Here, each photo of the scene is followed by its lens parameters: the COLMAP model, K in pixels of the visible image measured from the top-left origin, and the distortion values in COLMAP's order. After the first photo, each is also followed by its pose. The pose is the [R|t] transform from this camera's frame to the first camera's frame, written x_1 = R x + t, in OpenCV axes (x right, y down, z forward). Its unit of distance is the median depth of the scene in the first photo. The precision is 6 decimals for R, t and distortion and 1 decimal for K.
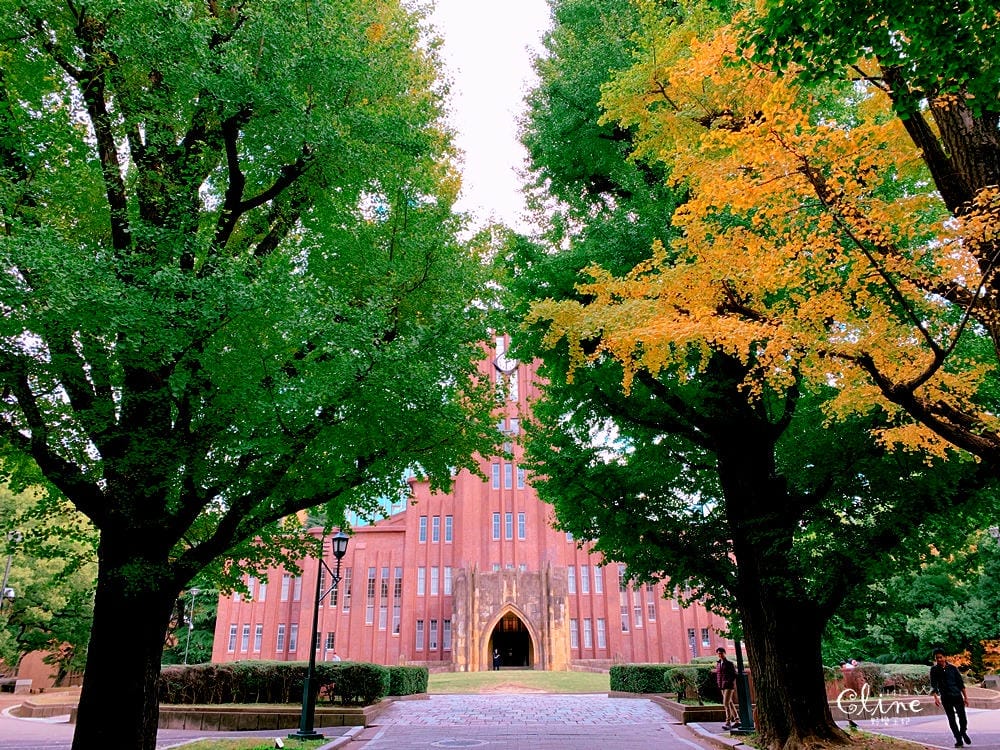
lens RADIAL K [[746.8, 0, 494.8], [0, 746.8, 371.7], [0, 0, 1]] dist [0.080498, -0.197280]
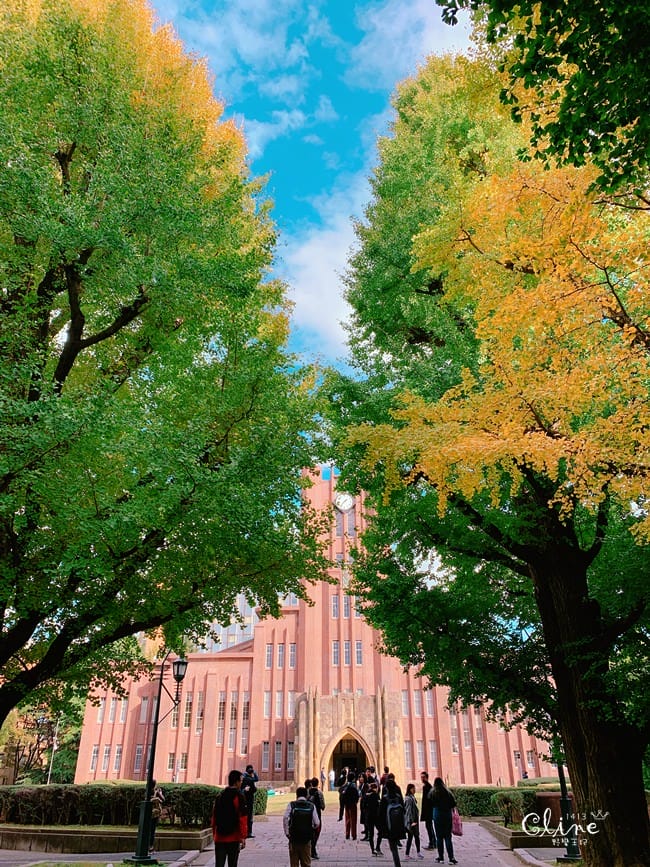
lens RADIAL K [[652.8, 0, 325.0], [0, 652.8, 433.5], [0, 0, 1]] dist [0.037194, -0.068938]
pose [[0.999869, -0.004502, -0.015542, 0.015532], [0.002608, 0.992798, -0.119774, 0.012758], [0.015969, 0.119718, 0.992679, 0.046033]]
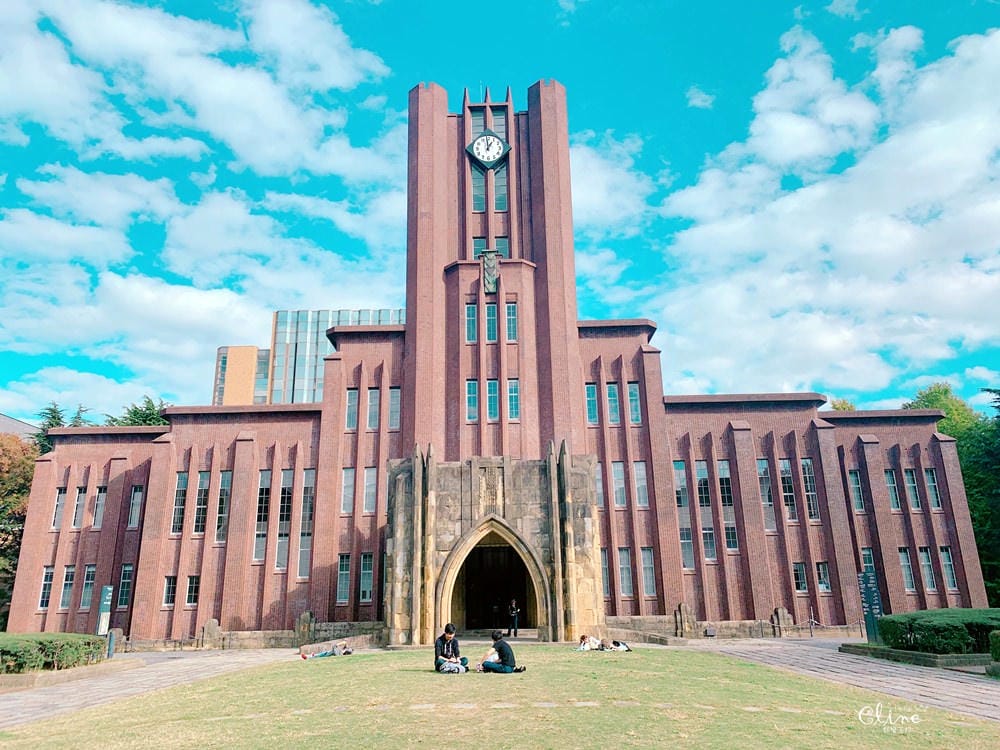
lens RADIAL K [[746.8, 0, 494.8], [0, 746.8, 371.7], [0, 0, 1]] dist [0.080498, -0.197280]
pose [[0.999902, -0.012753, 0.005847, 0.094012], [0.012381, 0.998135, 0.059776, 0.791256], [-0.006598, -0.059697, 0.998195, 2.158660]]
